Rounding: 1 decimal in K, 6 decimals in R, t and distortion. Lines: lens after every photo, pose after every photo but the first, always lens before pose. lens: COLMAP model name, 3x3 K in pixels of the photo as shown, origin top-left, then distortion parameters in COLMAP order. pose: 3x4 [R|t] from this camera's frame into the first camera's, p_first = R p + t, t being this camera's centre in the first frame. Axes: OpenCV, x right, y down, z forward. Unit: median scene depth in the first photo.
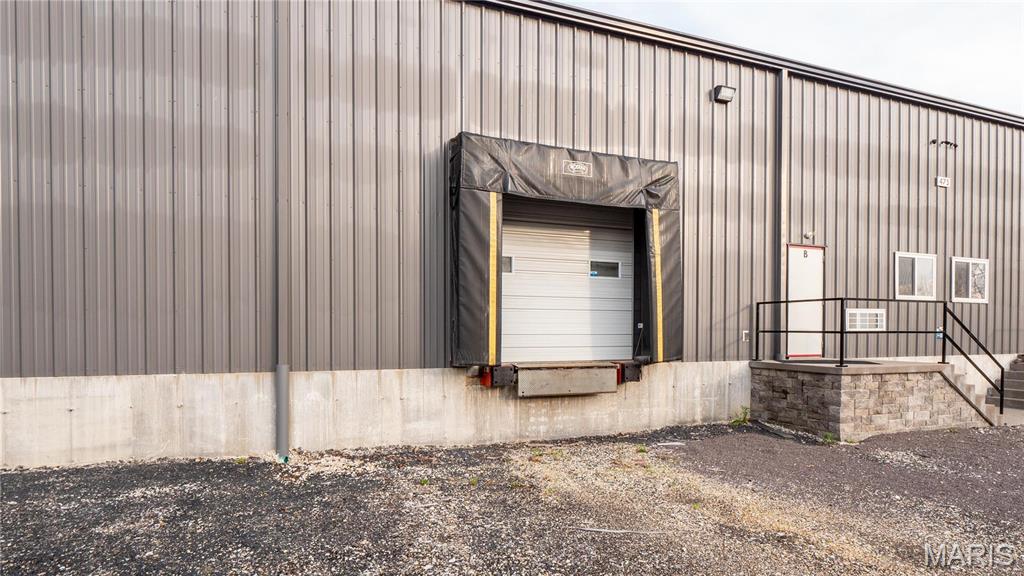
lens RADIAL K [[581.3, 0, 491.1], [0, 581.3, 340.5], [0, 0, 1]] dist [0.000284, -0.001439]
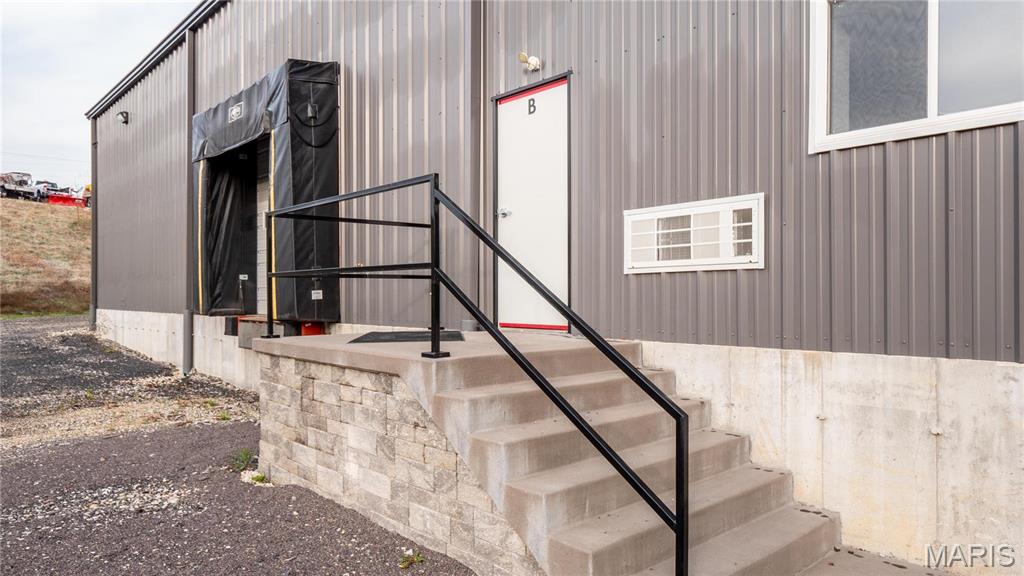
lens RADIAL K [[689.6, 0, 512.6], [0, 689.6, 290.9], [0, 0, 1]] dist [0.005491, 0.000298]
pose [[0.338536, -0.009518, -0.940905, 1.235619], [-0.014453, 0.999778, -0.015314, 0.006668], [0.940842, 0.018783, 0.338324, 0.946514]]
